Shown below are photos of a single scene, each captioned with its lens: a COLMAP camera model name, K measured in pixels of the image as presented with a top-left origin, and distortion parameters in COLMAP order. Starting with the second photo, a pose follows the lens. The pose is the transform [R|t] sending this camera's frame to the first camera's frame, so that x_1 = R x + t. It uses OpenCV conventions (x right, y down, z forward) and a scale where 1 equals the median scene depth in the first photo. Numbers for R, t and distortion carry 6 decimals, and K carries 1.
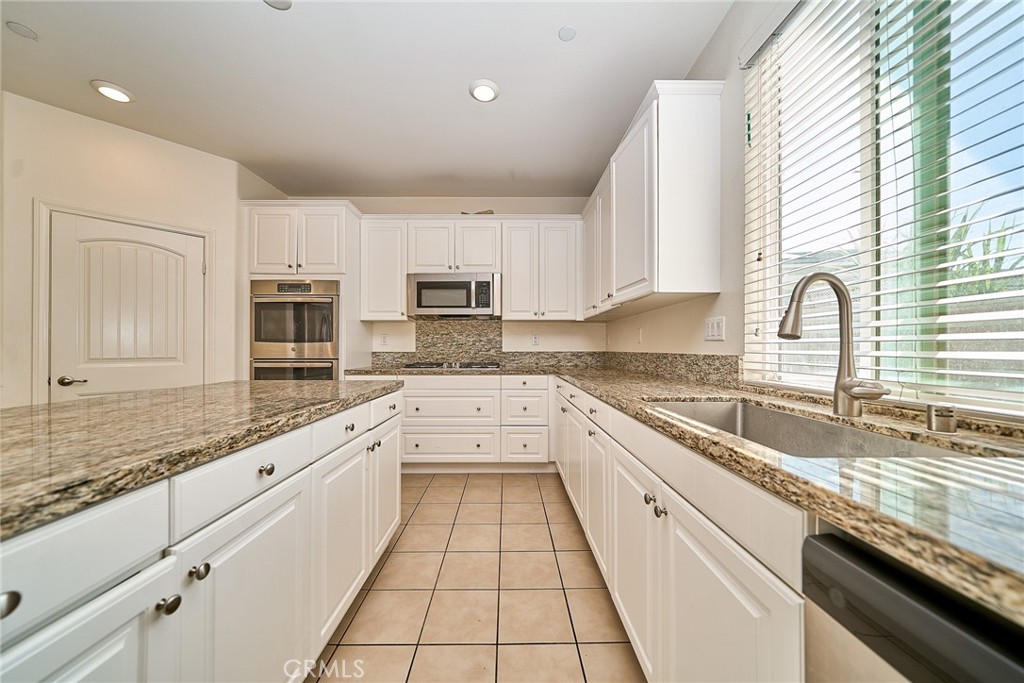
lens RADIAL K [[357.0, 0, 510.0], [0, 357.0, 350.0], [0, 0, 1]] dist [-0.001039, -0.000118]
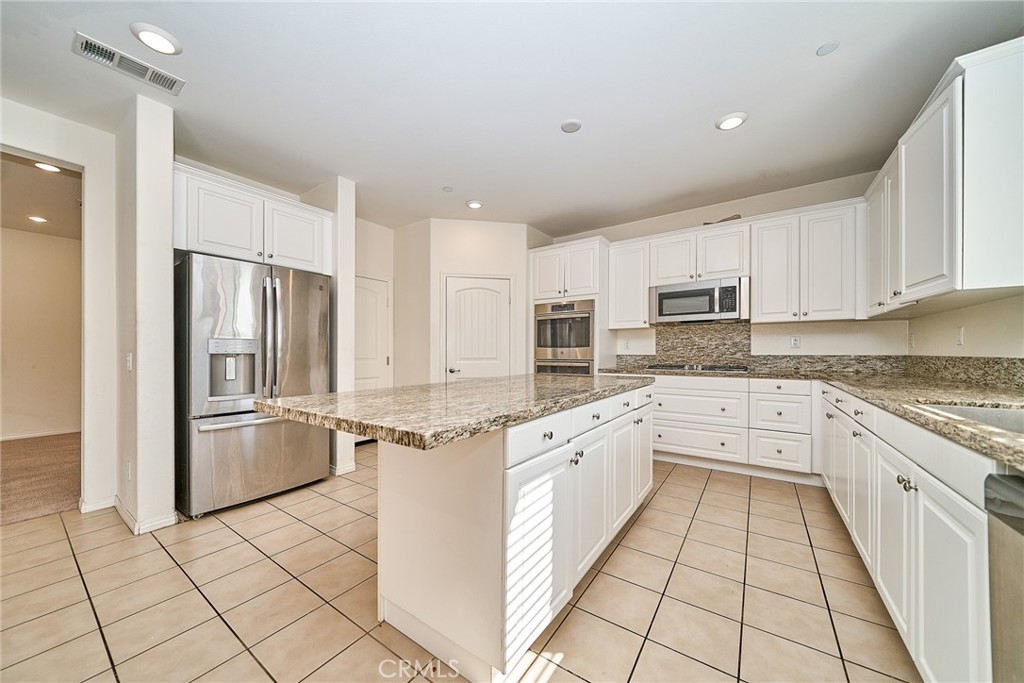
lens RADIAL K [[359.1, 0, 490.4], [0, 359.1, 354.0], [0, 0, 1]] dist [-0.002465, -0.000381]
pose [[0.795046, 0.002267, -0.606545, 0.007980], [-0.001104, 0.999997, 0.002291, 0.000301], [0.606549, -0.001151, 0.795046, -0.253365]]
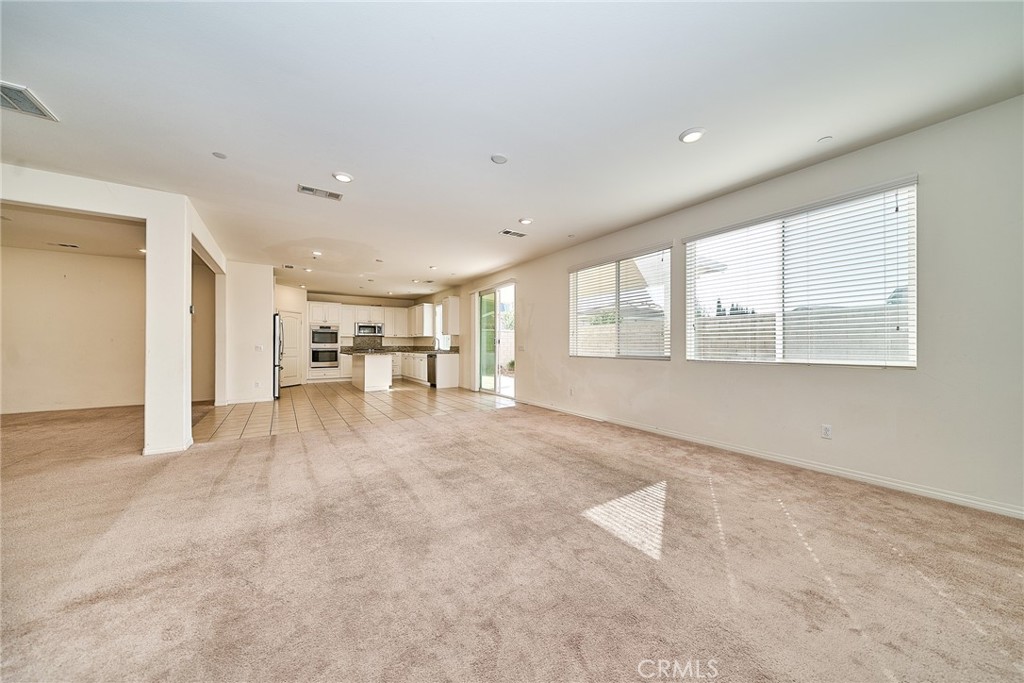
lens RADIAL K [[345.3, 0, 513.4], [0, 345.3, 343.1], [0, 0, 1]] dist [-0.000294, 0.000125]
pose [[0.840707, 0.003044, 0.541482, -0.870897], [0.001087, 0.999973, -0.007309, 0.004268], [-0.541489, 0.006733, 0.840681, -2.792992]]
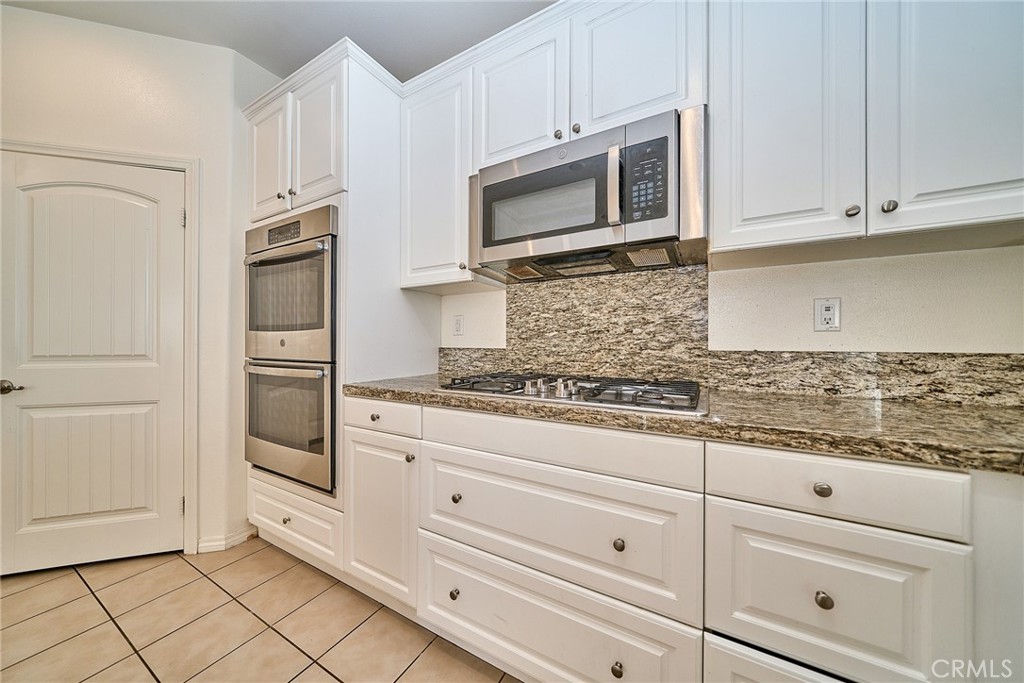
lens RADIAL K [[345.3, 0, 513.4], [0, 345.3, 343.1], [0, 0, 1]] dist [-0.000294, 0.000125]
pose [[0.864623, 0.002487, -0.502415, -0.019908], [-0.003179, 0.999995, -0.000521, -0.002371], [0.502411, 0.002048, 0.864626, 0.708129]]
